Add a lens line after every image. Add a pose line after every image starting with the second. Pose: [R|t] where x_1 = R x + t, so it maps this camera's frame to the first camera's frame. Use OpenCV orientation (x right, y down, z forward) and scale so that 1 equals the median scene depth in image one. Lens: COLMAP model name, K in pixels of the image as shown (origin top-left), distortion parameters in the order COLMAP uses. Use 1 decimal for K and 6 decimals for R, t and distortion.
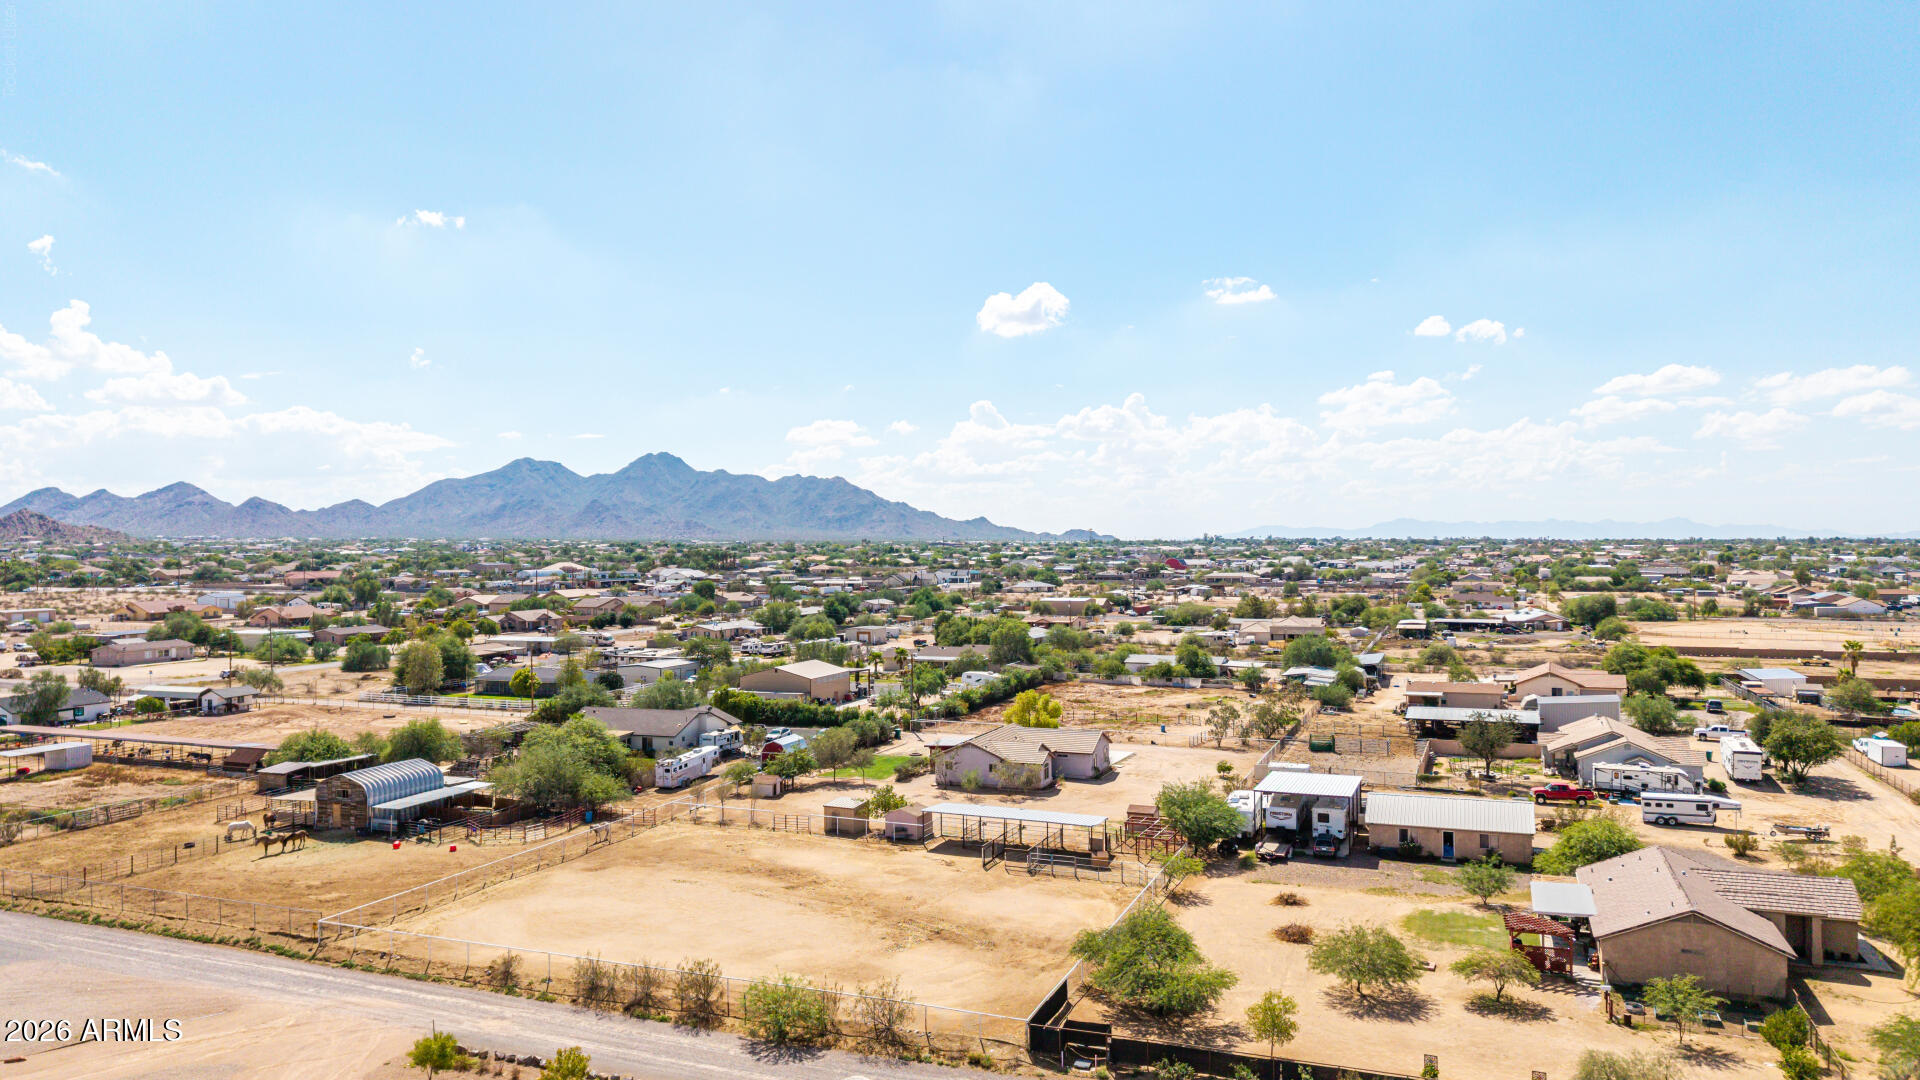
lens RADIAL K [[1305.3, 0, 951.7], [0, 1305.3, 532.4], [0, 0, 1]] dist [0.048259, -0.061099]
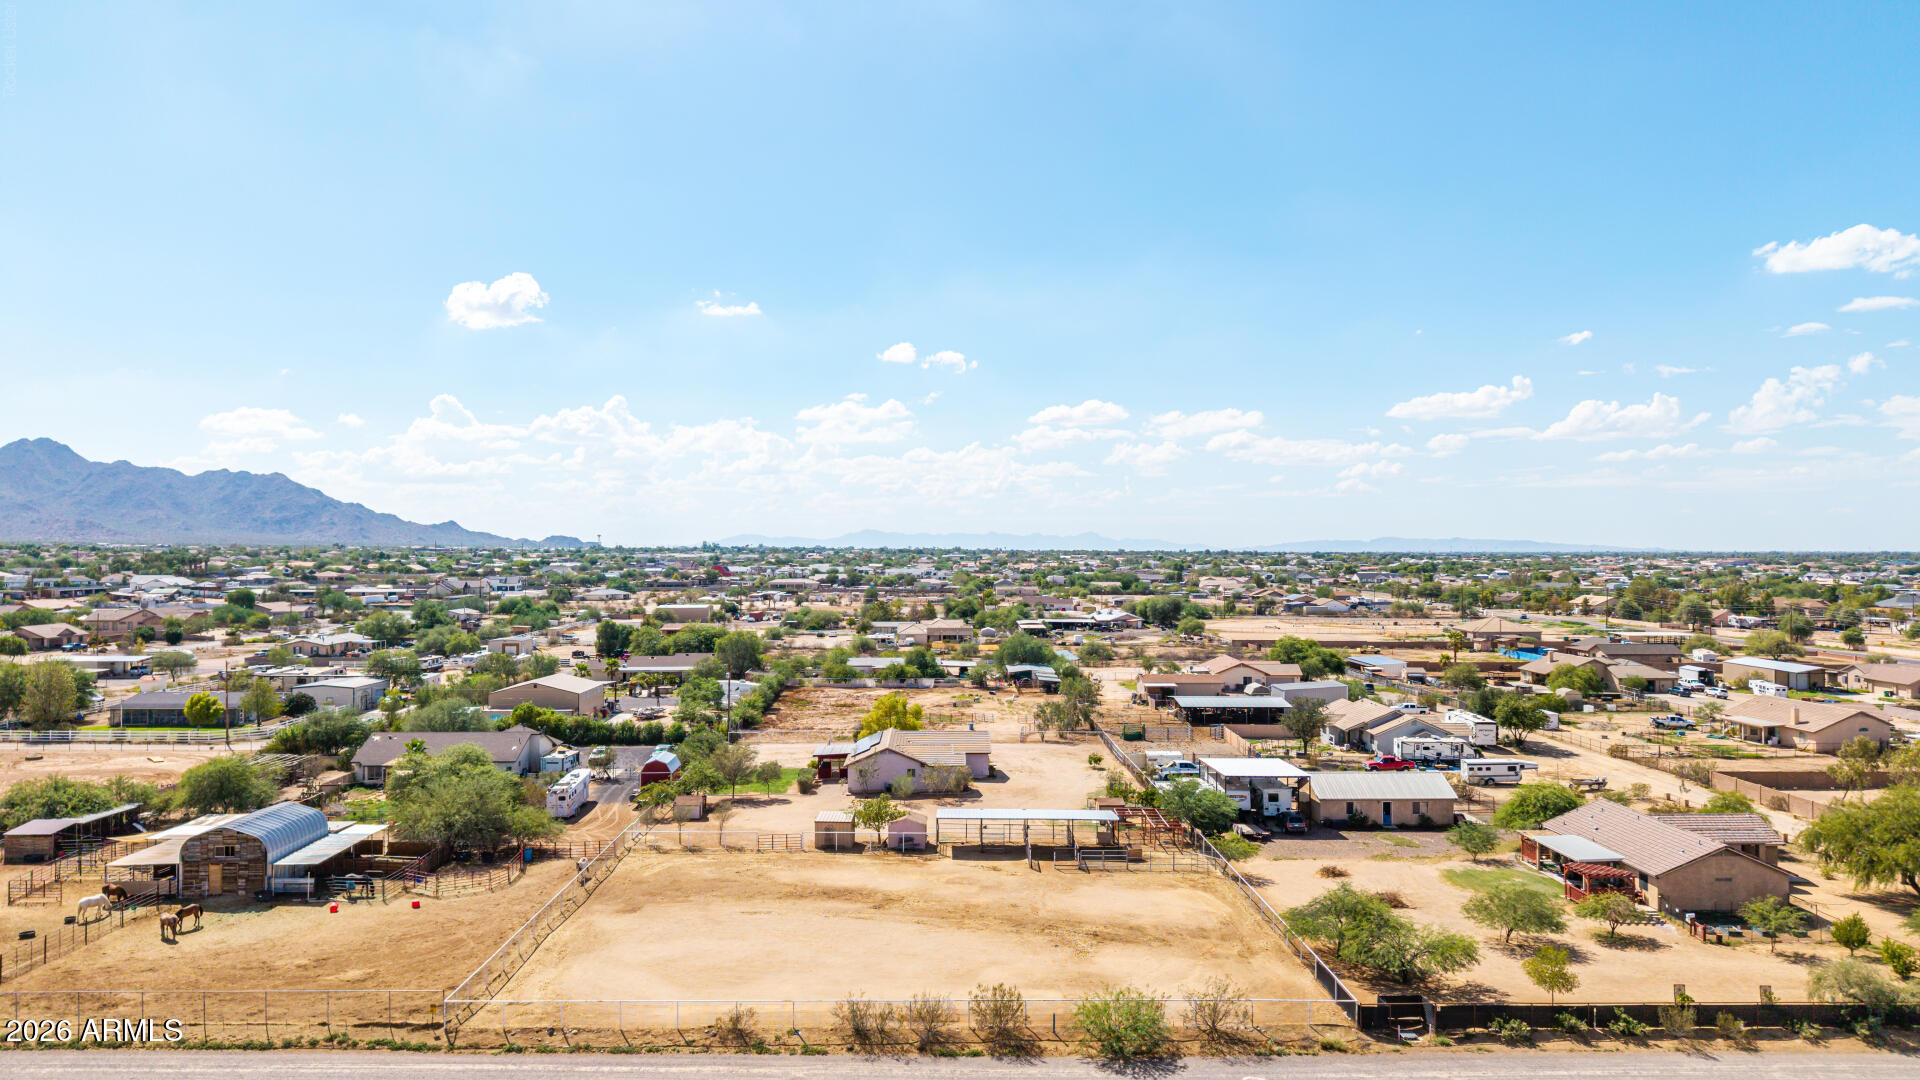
lens RADIAL K [[1295.8, 0, 948.7], [0, 1295.8, 537.4], [0, 0, 1]] dist [0.040955, -0.046490]
pose [[0.919117, 0.012477, 0.393786, -0.317112], [-0.011449, 0.999922, -0.004961, 0.007557], [-0.393817, 0.000052, 0.919189, 0.089730]]
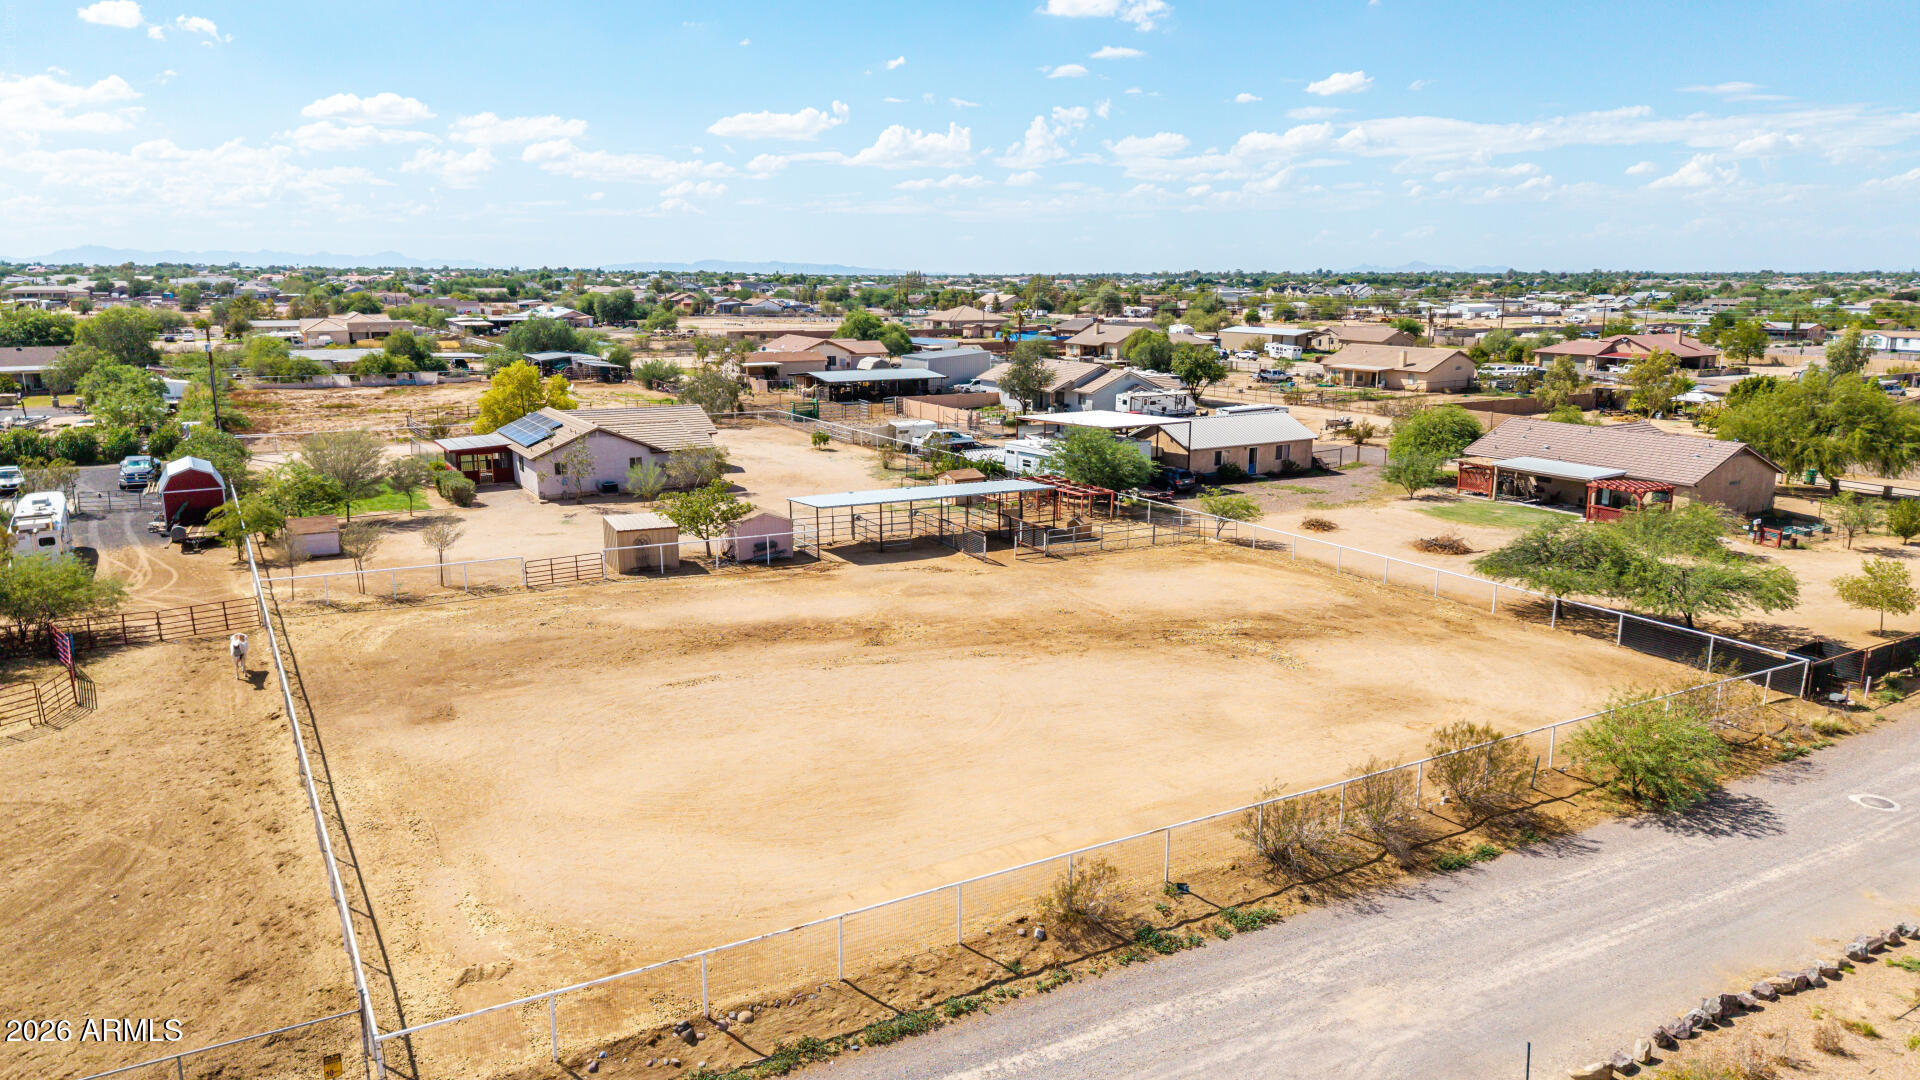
lens RADIAL K [[1305.3, 0, 951.7], [0, 1305.3, 532.4], [0, 0, 1]] dist [0.048259, -0.061099]
pose [[0.608163, -0.144205, 0.780604, -0.372535], [-0.011006, 0.981735, 0.189935, 0.086262], [-0.793736, -0.124102, 0.595468, 0.466483]]
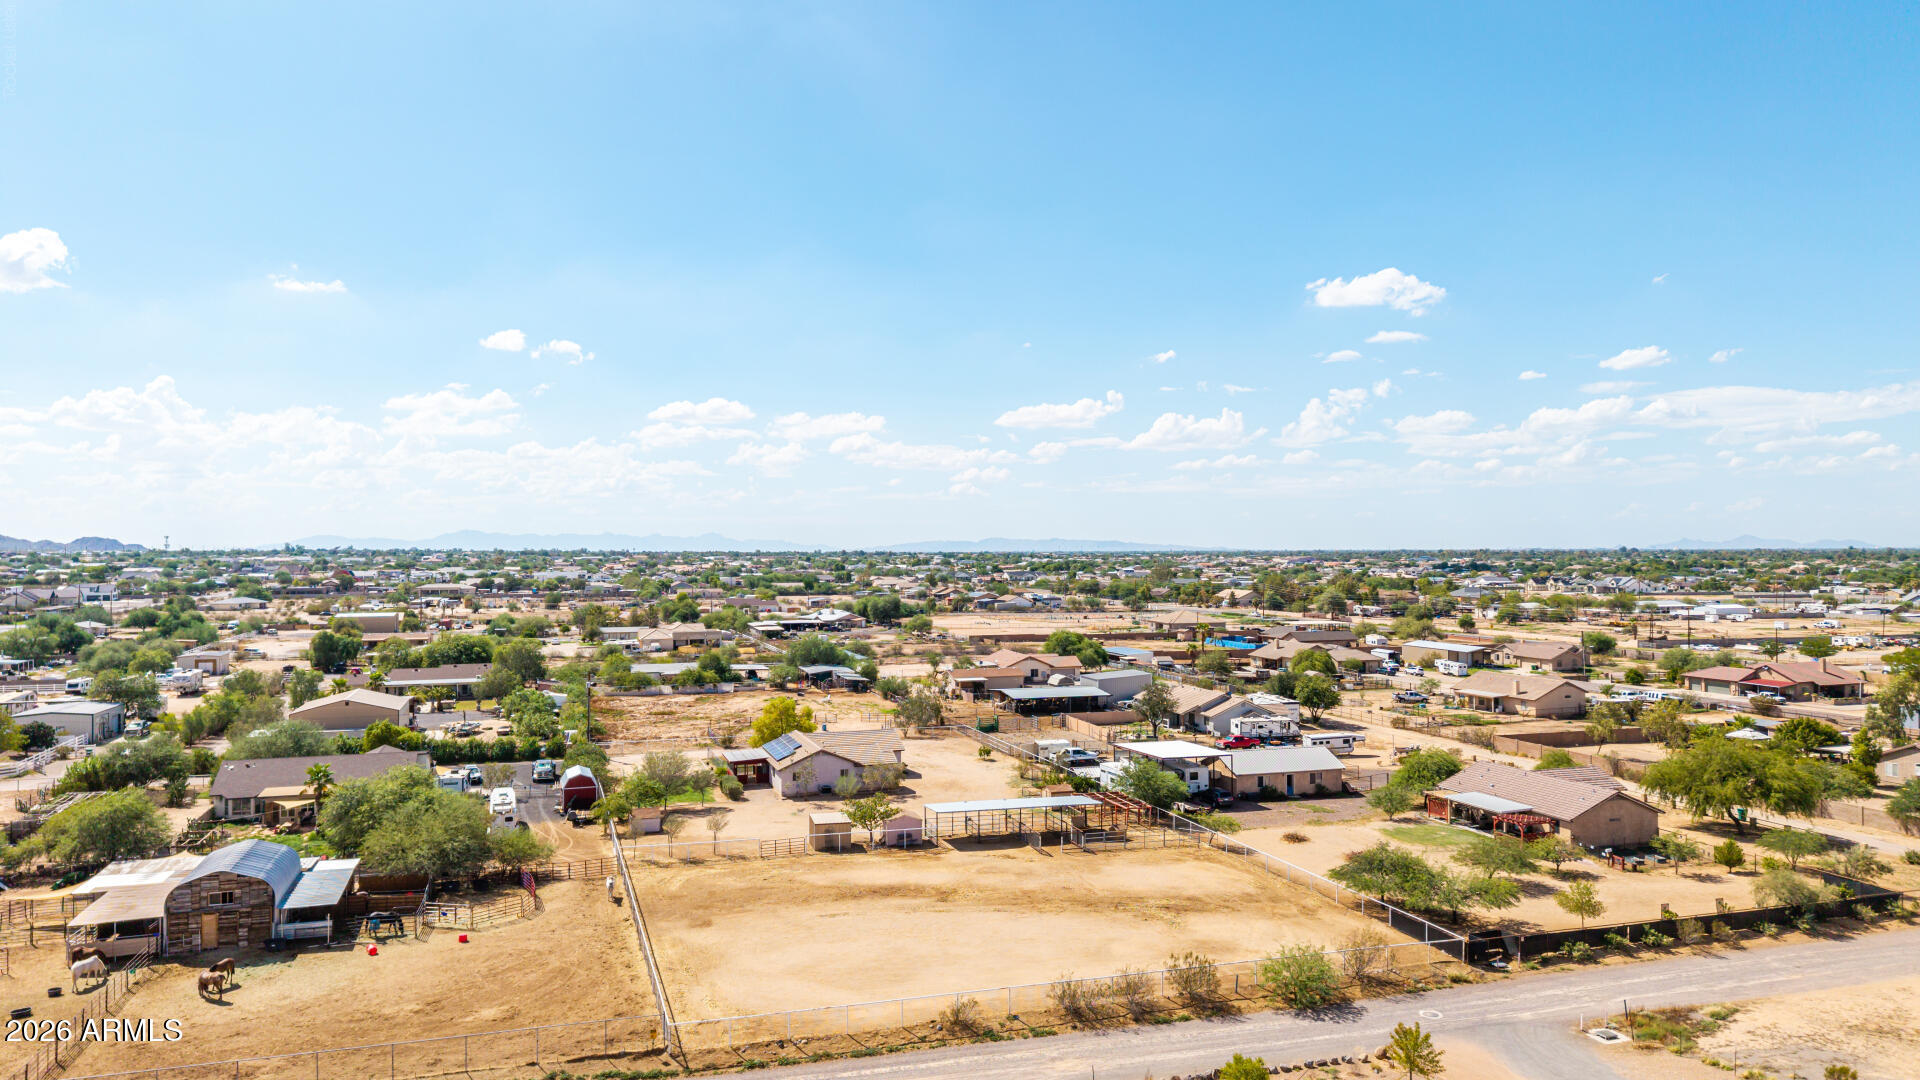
lens RADIAL K [[1305.3, 0, 951.7], [0, 1305.3, 532.4], [0, 0, 1]] dist [0.048259, -0.061099]
pose [[0.762165, 0.014533, 0.647219, -0.525016], [-0.008252, 0.999885, -0.012735, 0.011255], [-0.647330, 0.004366, 0.762197, 0.192194]]
